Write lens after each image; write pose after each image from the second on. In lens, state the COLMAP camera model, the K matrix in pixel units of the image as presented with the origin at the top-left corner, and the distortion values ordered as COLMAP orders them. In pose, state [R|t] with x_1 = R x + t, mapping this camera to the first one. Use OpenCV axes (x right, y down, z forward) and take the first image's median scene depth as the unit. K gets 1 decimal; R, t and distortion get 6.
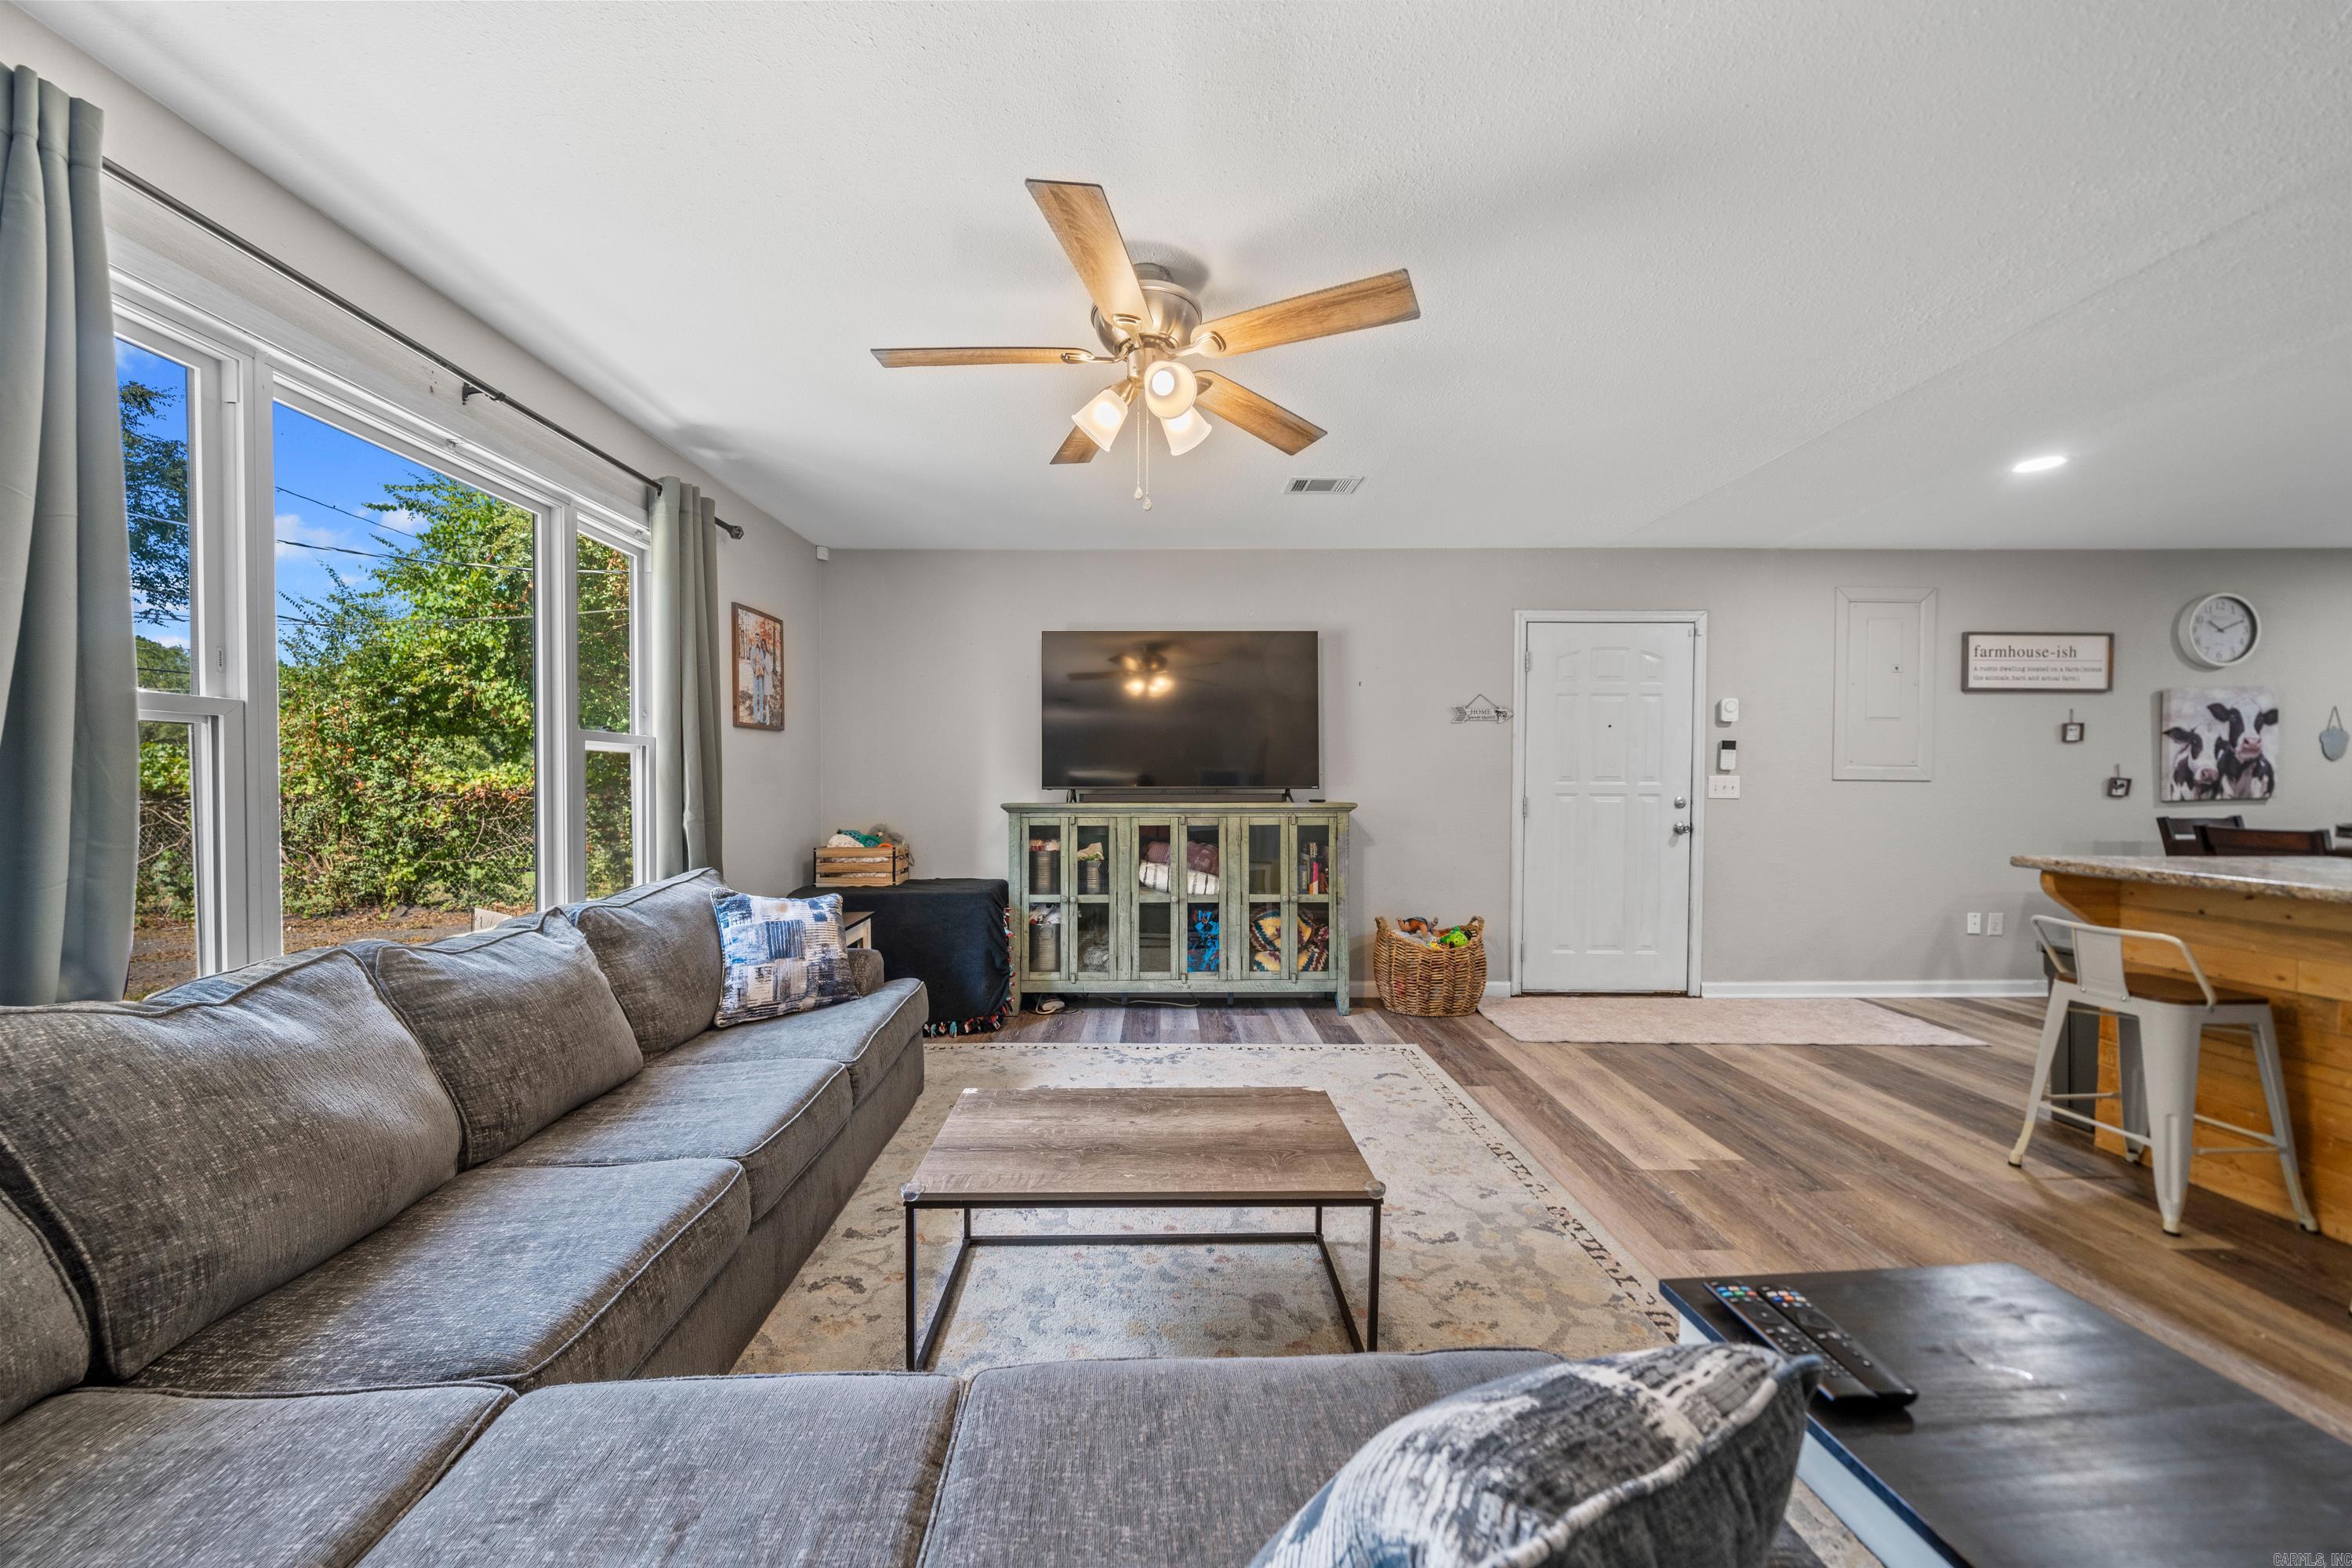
lens RADIAL K [[803.3, 0, 1158.1], [0, 803.3, 793.1], [0, 0, 1]] dist [-0.002840, -0.000159]
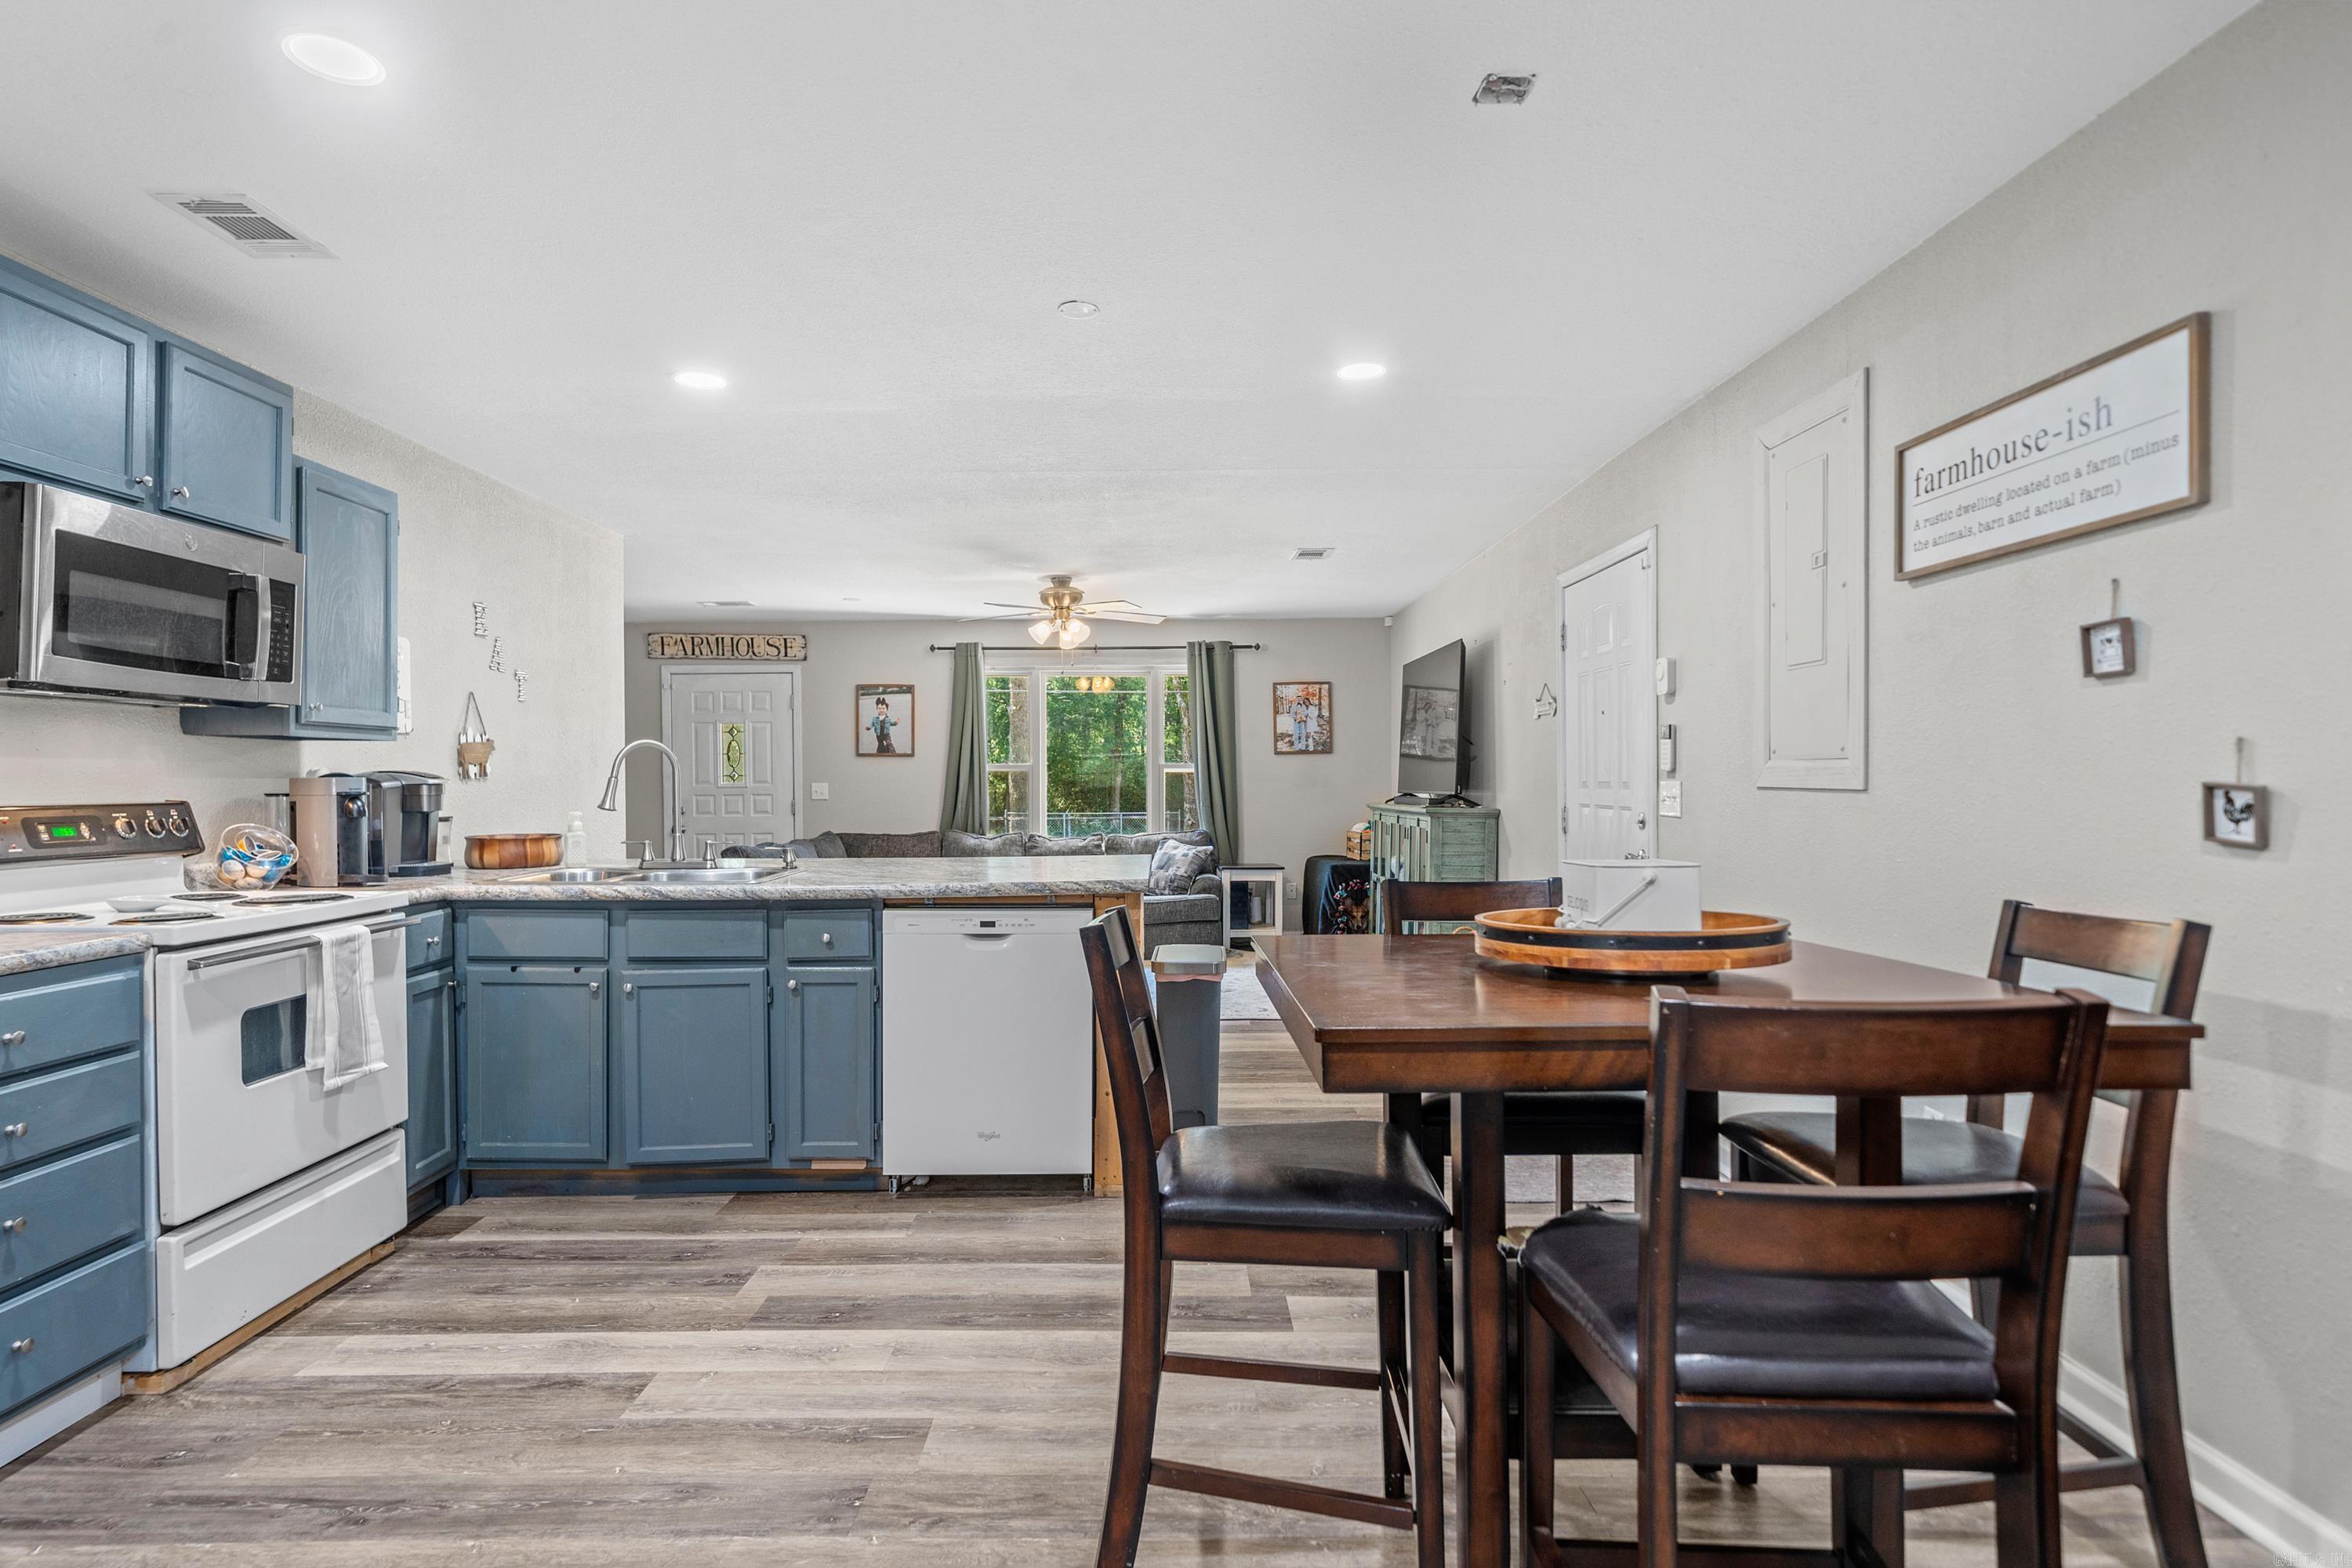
lens RADIAL K [[1184.6, 0, 1153.0], [0, 1184.6, 795.7], [0, 0, 1]] dist [-0.004945, 0.003066]
pose [[-0.000965, 0.010840, -0.999941, 1.771756], [-0.011344, 0.999877, 0.010850, -0.016093], [0.999935, 0.011354, -0.000841, 0.645312]]
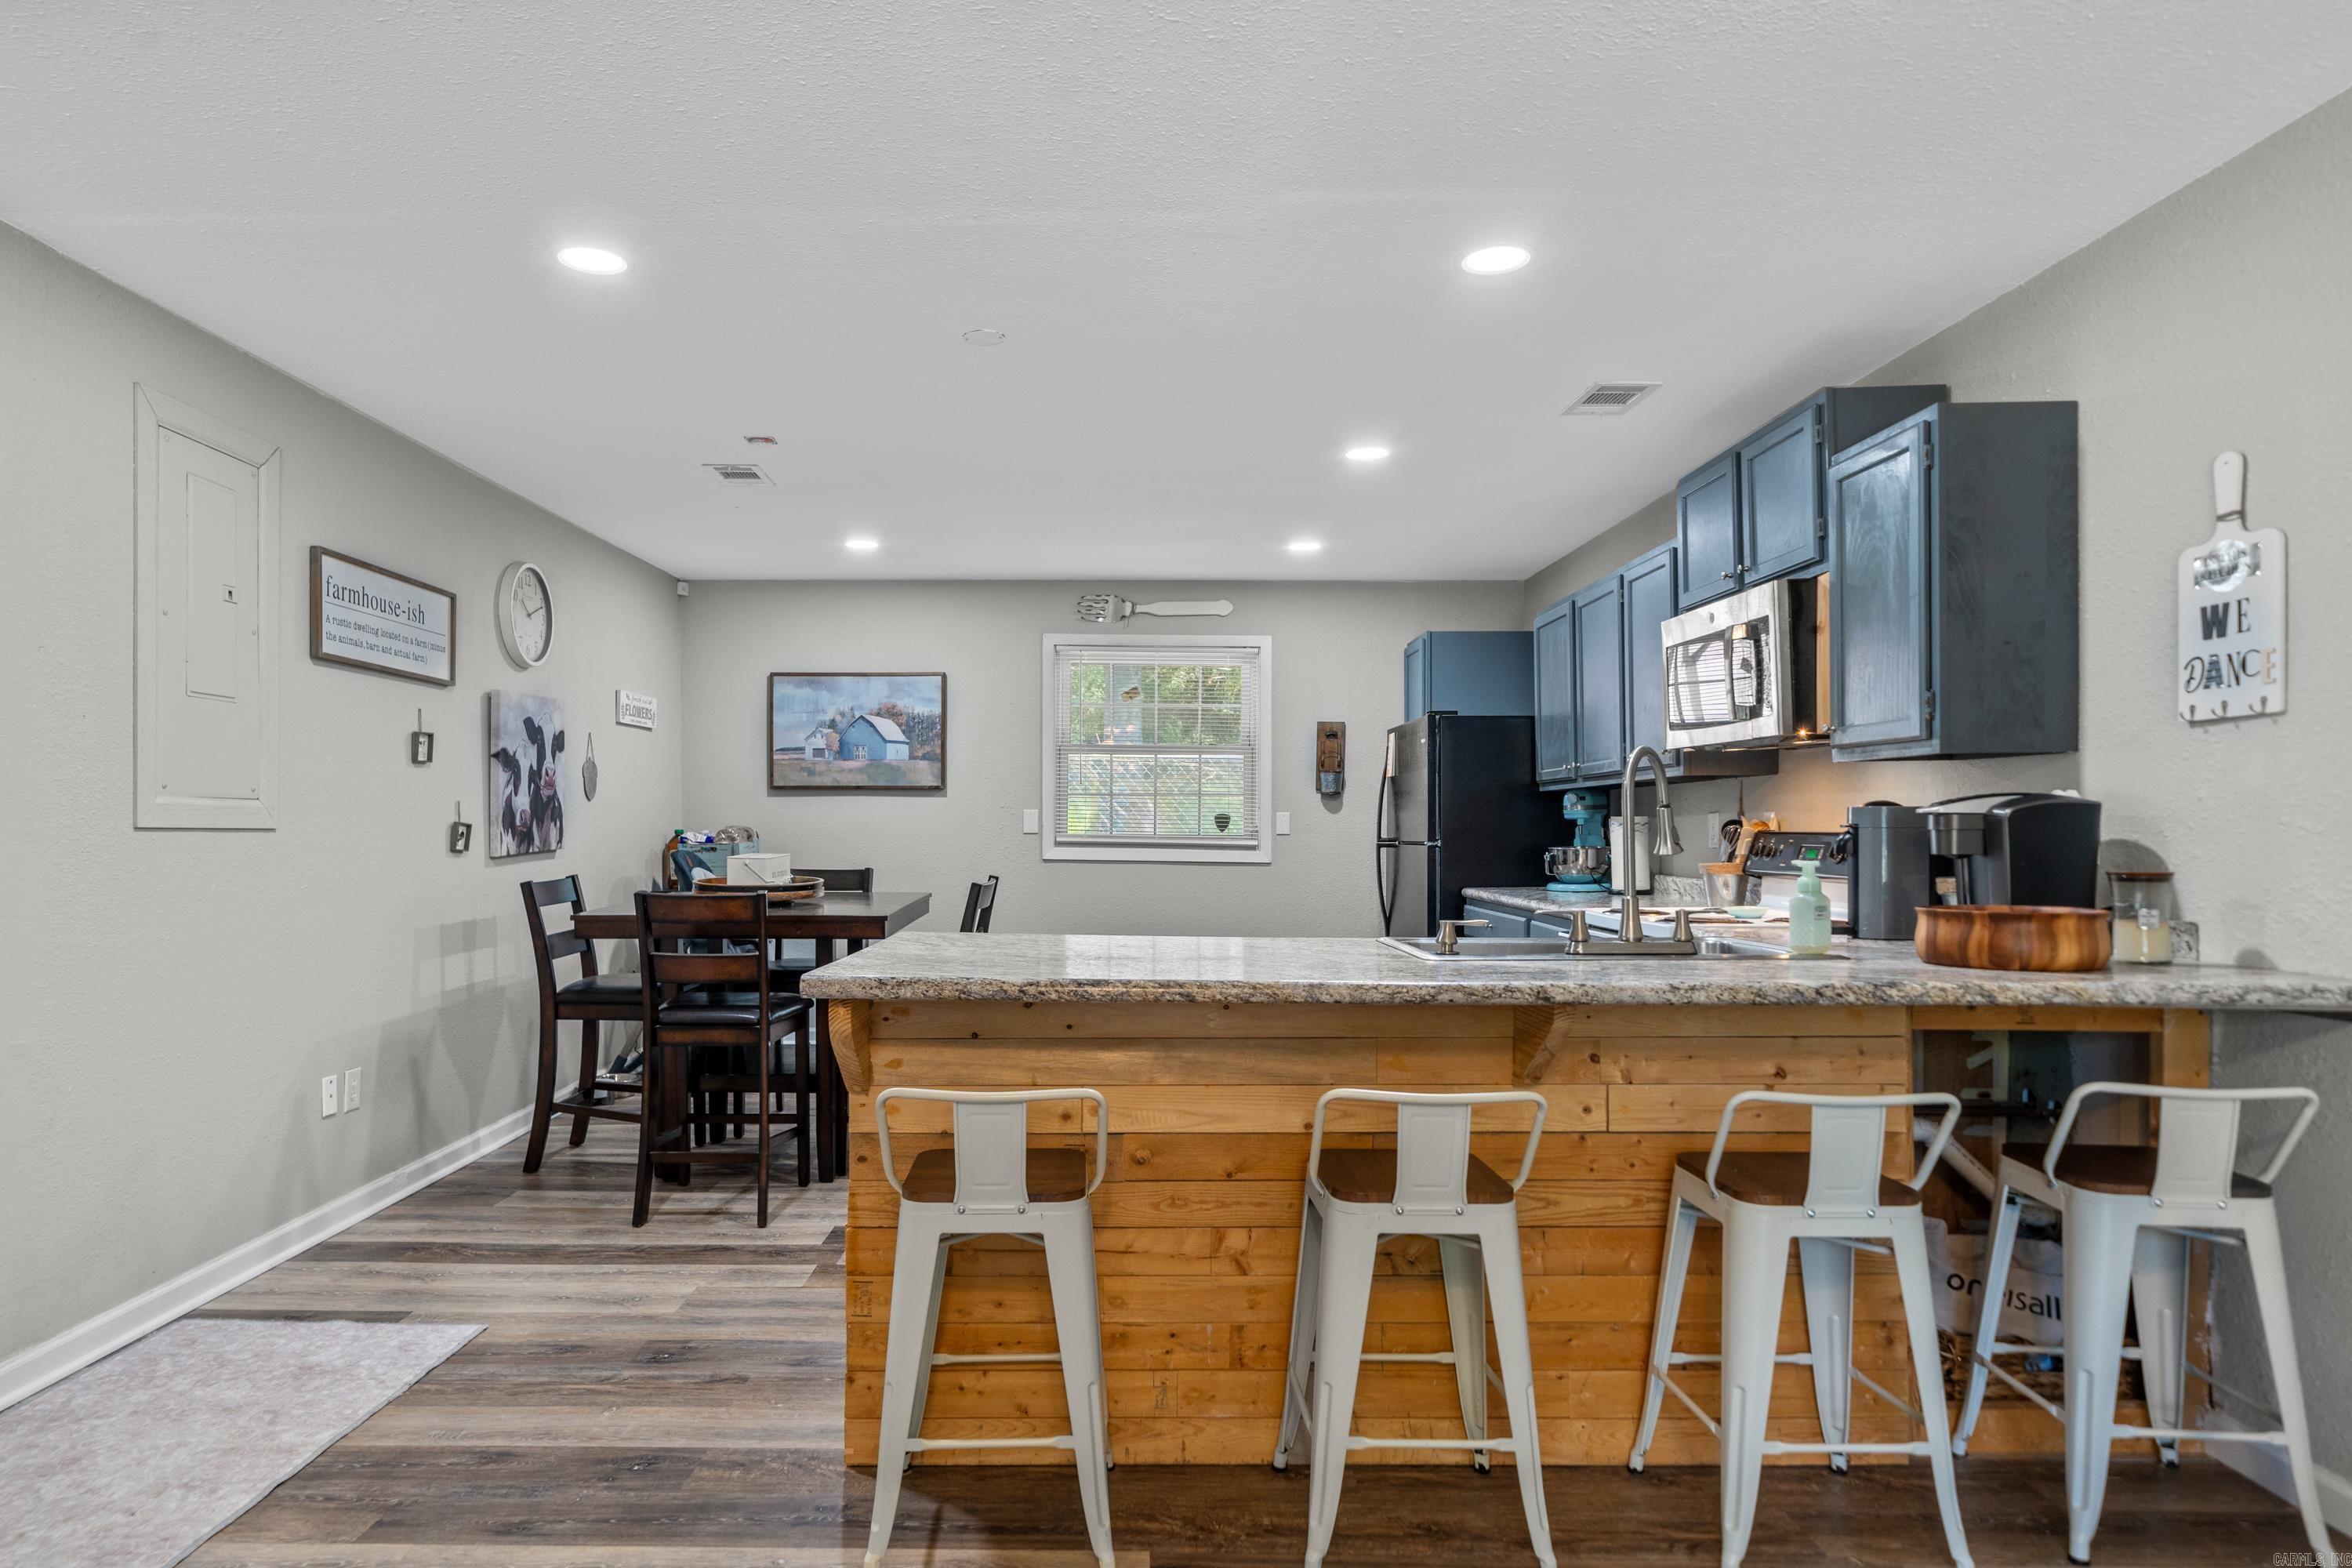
lens RADIAL K [[1396.2, 0, 1099.5], [0, 1396.2, 818.4], [0, 0, 1]] dist [-0.000556, 0.002781]
pose [[0.017281, 0.002304, 0.999848, 0.108312], [0.017133, 0.999850, -0.002600, -0.012011], [-0.999704, 0.017176, 0.017239, 0.509525]]
